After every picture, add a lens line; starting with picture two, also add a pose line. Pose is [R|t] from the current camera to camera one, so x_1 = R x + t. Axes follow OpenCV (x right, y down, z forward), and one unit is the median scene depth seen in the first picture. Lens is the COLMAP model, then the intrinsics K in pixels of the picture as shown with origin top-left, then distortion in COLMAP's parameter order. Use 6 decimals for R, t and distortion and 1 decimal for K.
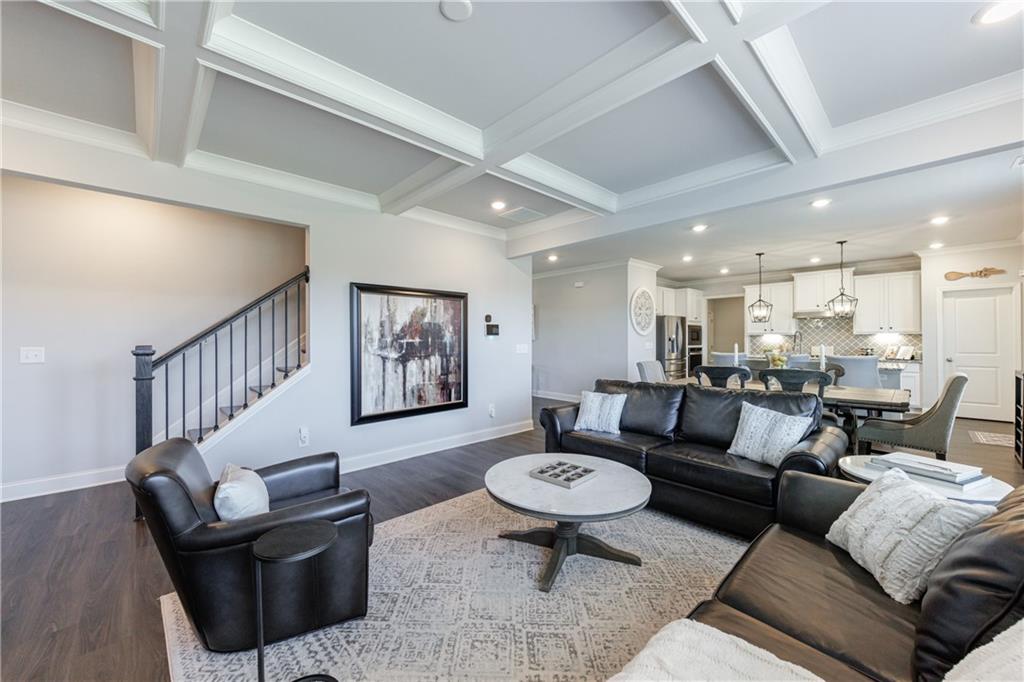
lens RADIAL K [[391.3, 0, 512.0], [0, 391.3, 341.0], [0, 0, 1]] dist [0.000986, 0.000242]
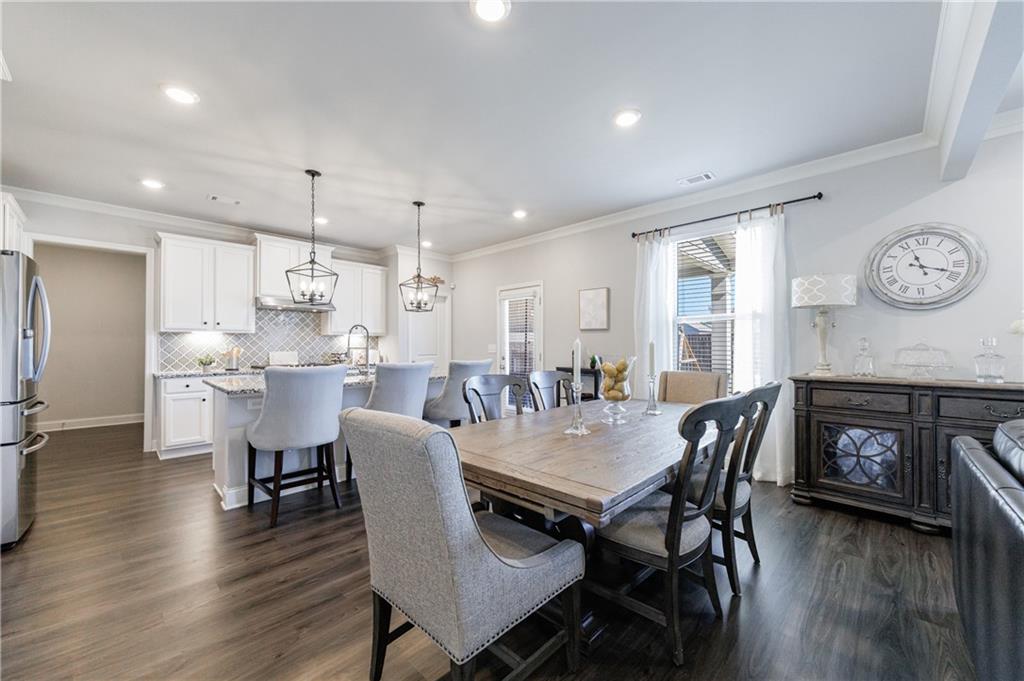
lens RADIAL K [[391.3, 0, 512.0], [0, 391.3, 340.5], [0, 0, 1]] dist [0.000986, 0.000242]
pose [[-0.038905, 0.016058, 0.999114, 0.099368], [0.003126, 0.999868, -0.015948, 0.008366], [-0.999238, 0.002502, -0.038950, 0.710787]]
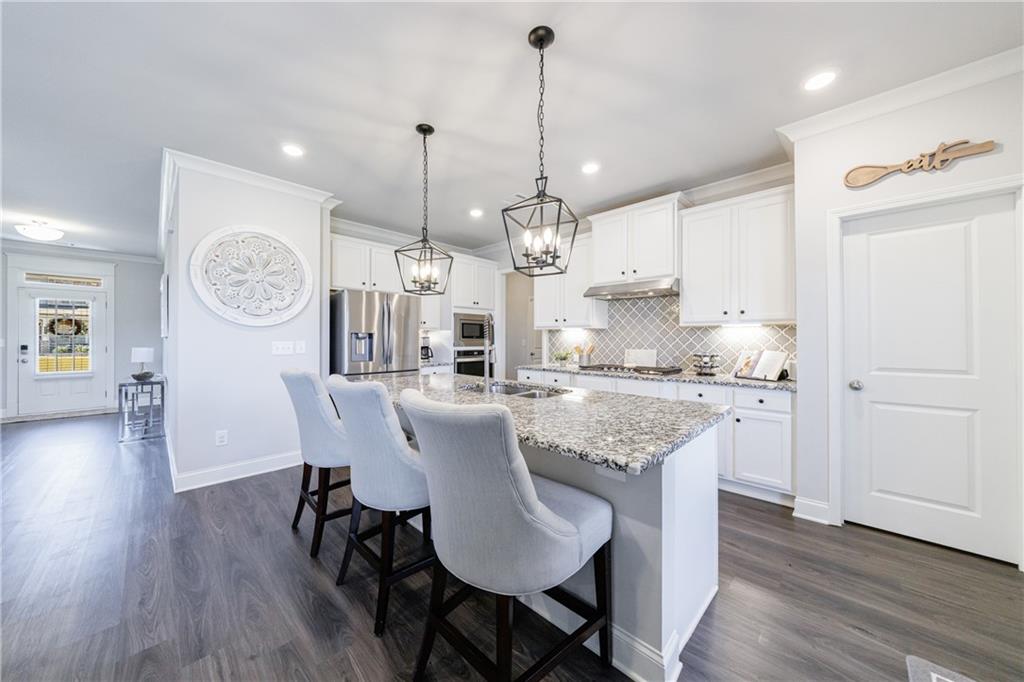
lens RADIAL K [[355.4, 0, 512.0], [0, 355.4, 341.0], [0, 0, 1]] dist [-0.001283, -0.000093]
pose [[0.999104, 0.007708, 0.041624, 0.673551], [-0.007724, 0.999970, 0.000217, 0.003906], [-0.041621, -0.000539, 0.999133, 0.584037]]
